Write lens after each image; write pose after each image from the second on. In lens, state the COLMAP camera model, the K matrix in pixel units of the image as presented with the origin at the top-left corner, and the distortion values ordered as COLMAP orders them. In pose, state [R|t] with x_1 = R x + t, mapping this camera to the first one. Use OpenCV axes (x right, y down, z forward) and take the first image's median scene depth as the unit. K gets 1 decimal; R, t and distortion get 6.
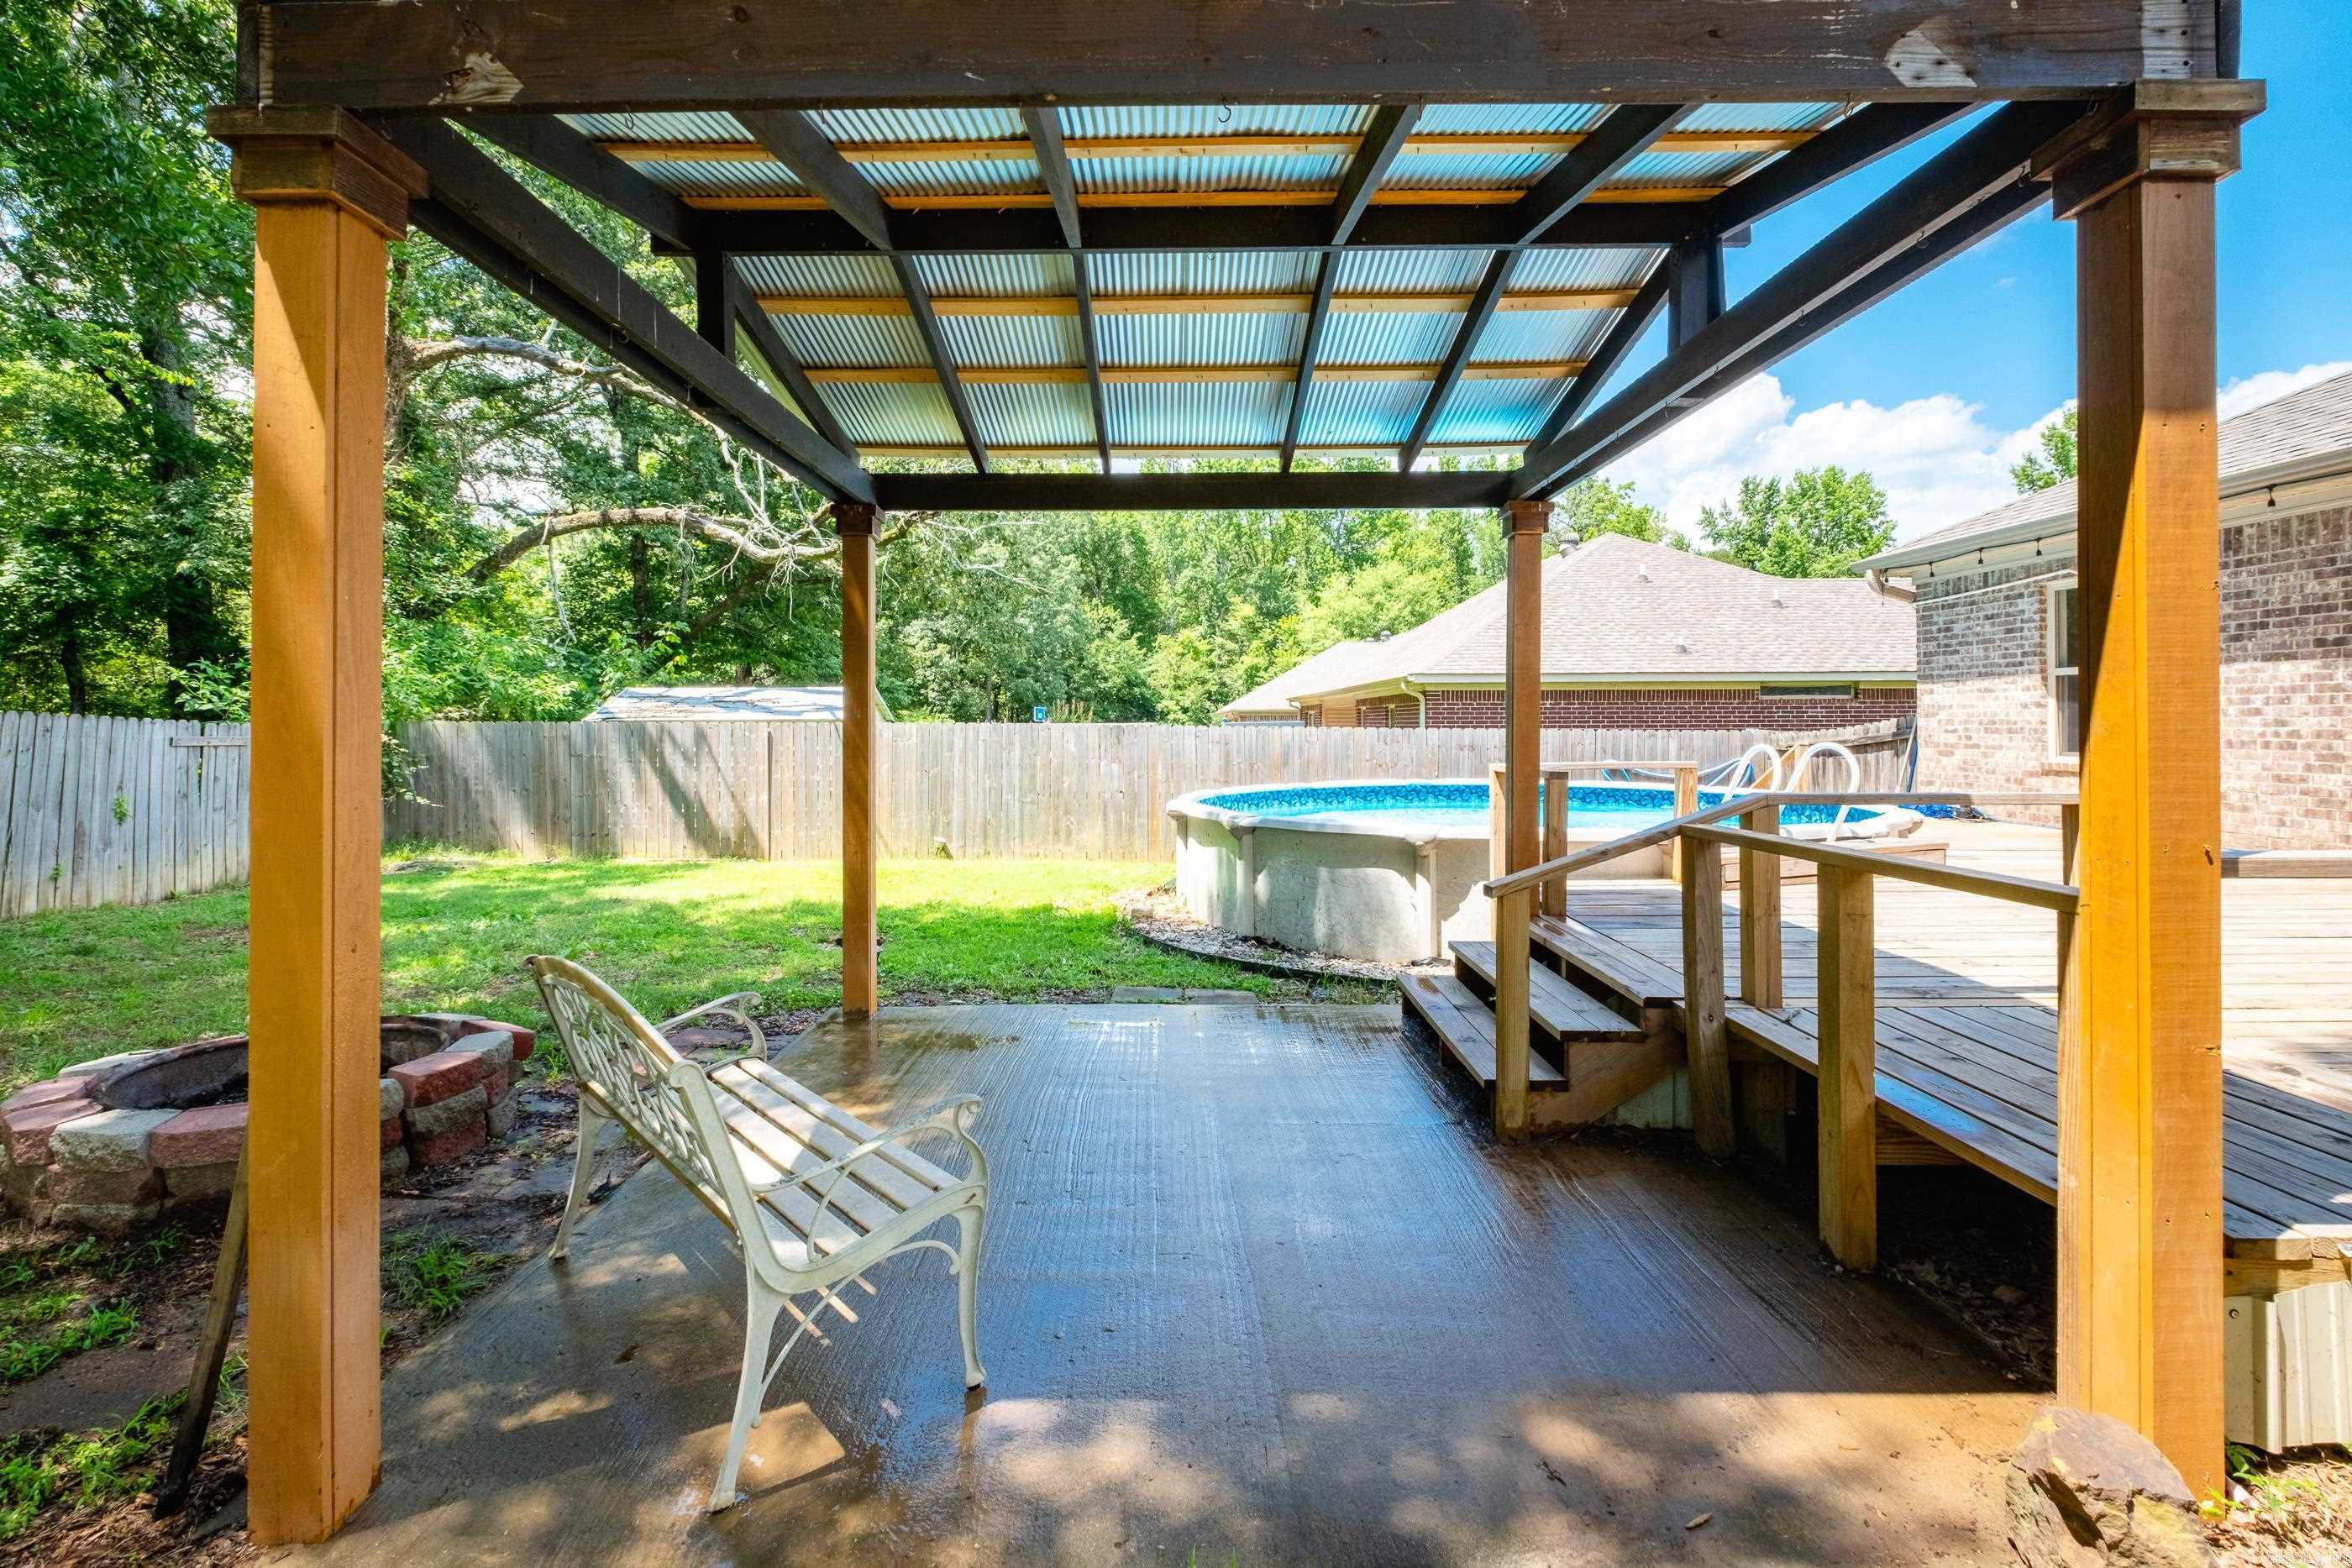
lens RADIAL K [[1006.0, 0, 1176.0], [0, 1006.0, 784.0], [0, 0, 1]] dist [0.000353, -0.000482]
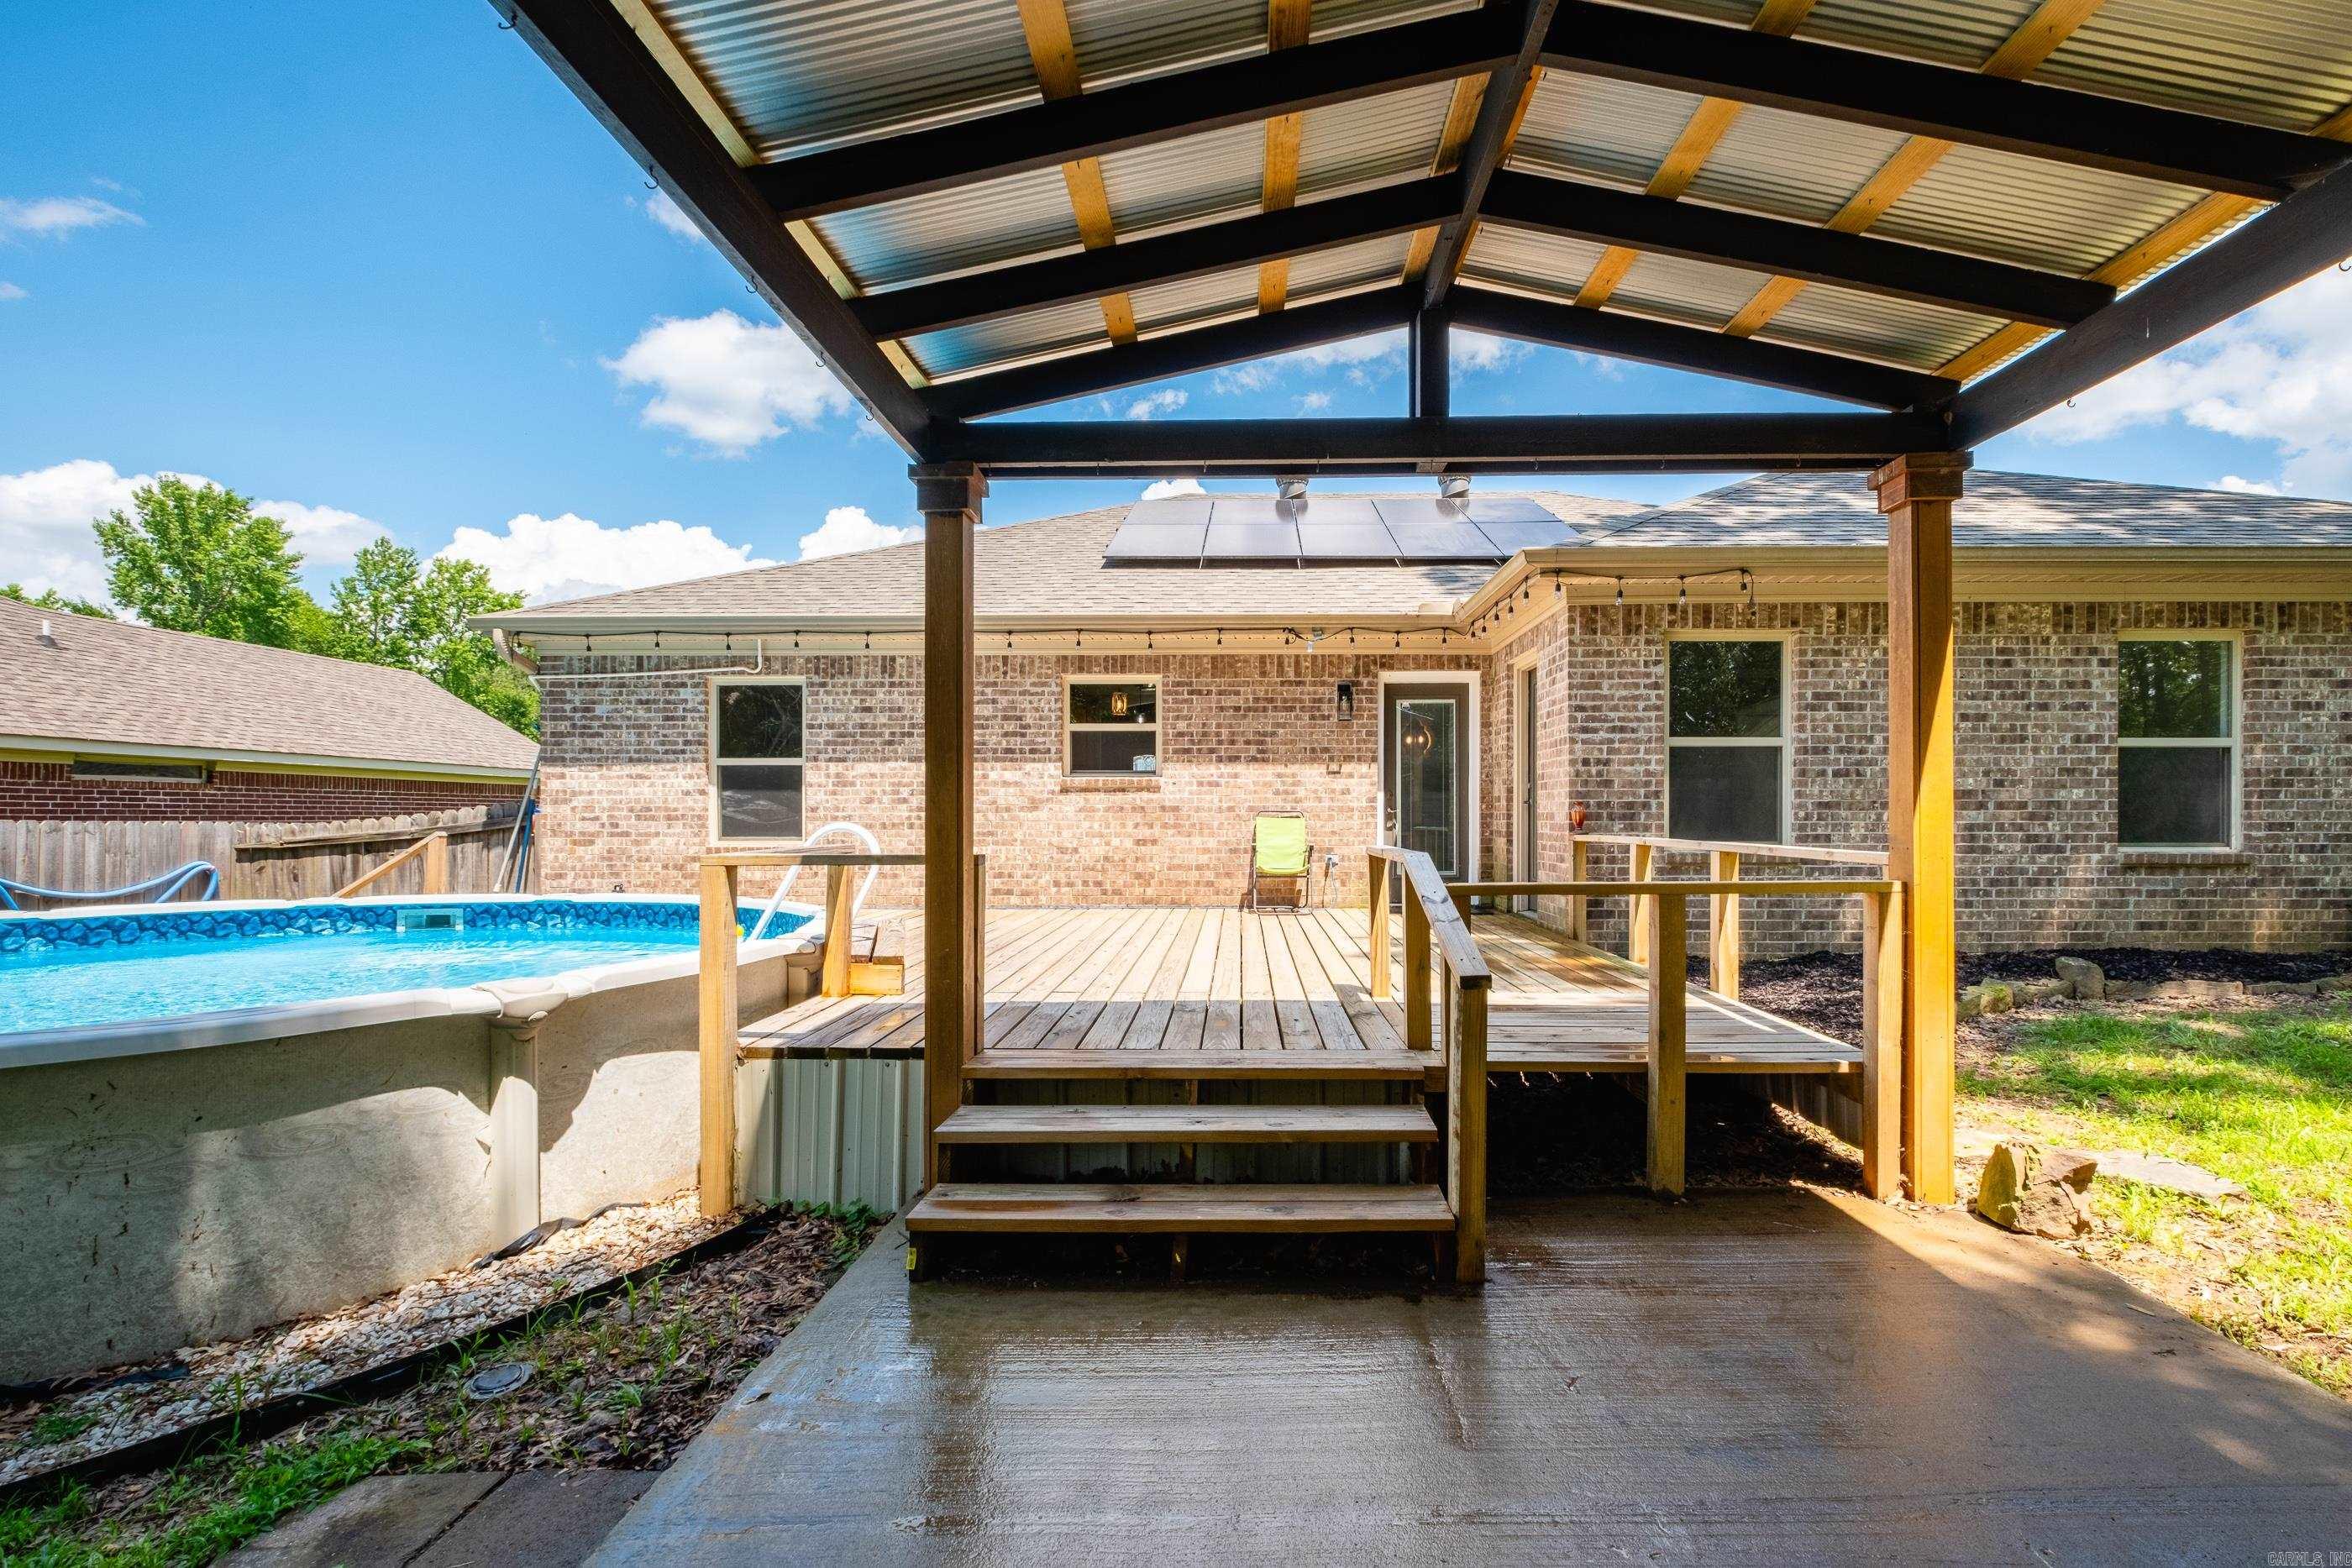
lens RADIAL K [[1046.1, 0, 1216.5], [0, 1046.1, 824.5], [0, 0, 1]] dist [-0.002414, -0.000654]
pose [[0.025820, -0.001734, 0.999665, -0.205107], [0.061972, 0.998078, 0.000131, -0.012723], [-0.997744, 0.061948, 0.025878, 0.441201]]
